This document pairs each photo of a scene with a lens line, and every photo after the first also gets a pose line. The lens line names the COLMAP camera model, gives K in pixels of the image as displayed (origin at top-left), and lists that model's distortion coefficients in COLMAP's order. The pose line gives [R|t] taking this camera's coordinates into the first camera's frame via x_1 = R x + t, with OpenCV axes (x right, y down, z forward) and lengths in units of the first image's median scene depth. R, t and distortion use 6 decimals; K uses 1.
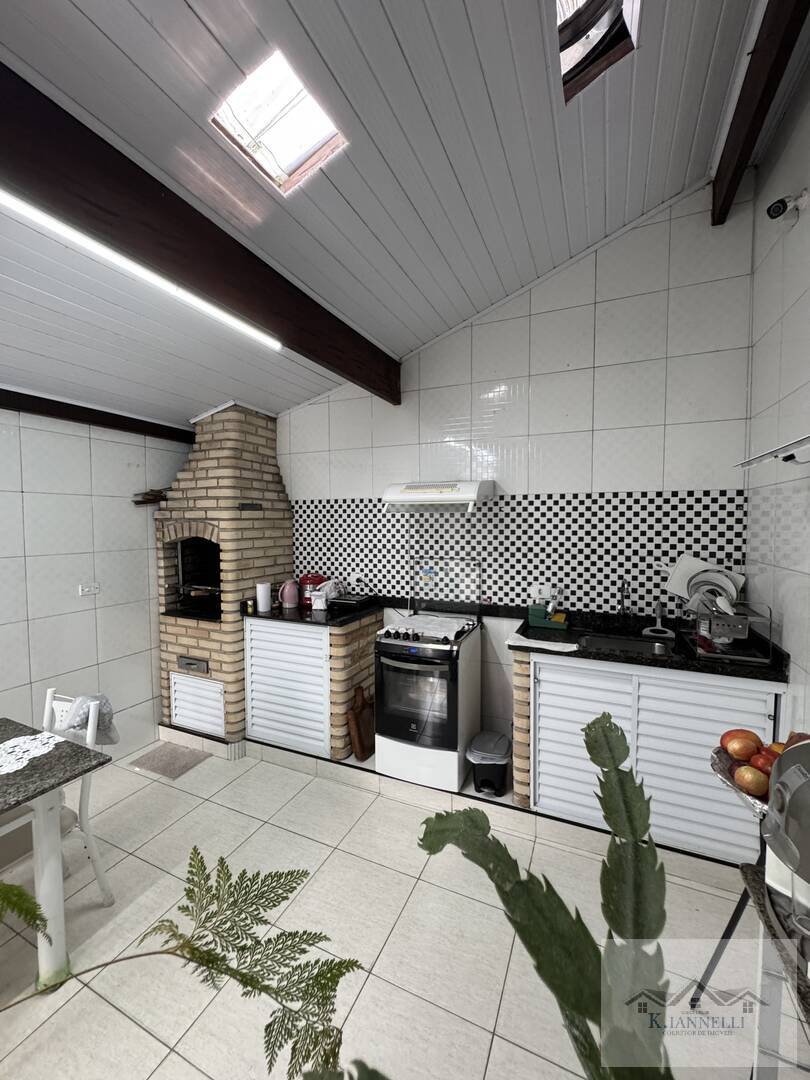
lens RADIAL K [[431.7, 0, 401.7], [0, 431.7, 541.7], [0, 0, 1]] dist [0.002859, 0.000040]
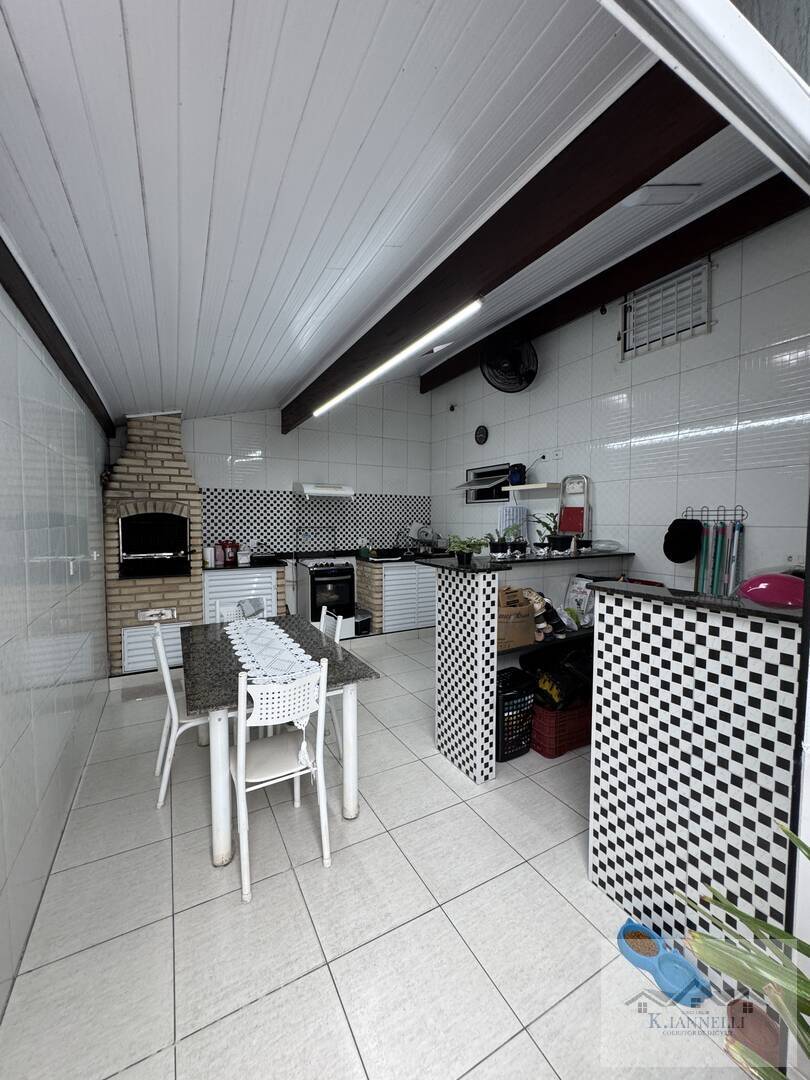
lens RADIAL K [[431.7, 0, 411.1], [0, 431.7, 541.5], [0, 0, 1]] dist [0.002859, 0.000040]
pose [[0.582396, -0.038182, 0.812008, -1.097927], [0.029134, 0.999235, 0.026090, 0.061878], [-0.812383, 0.008462, 0.583063, -0.348881]]
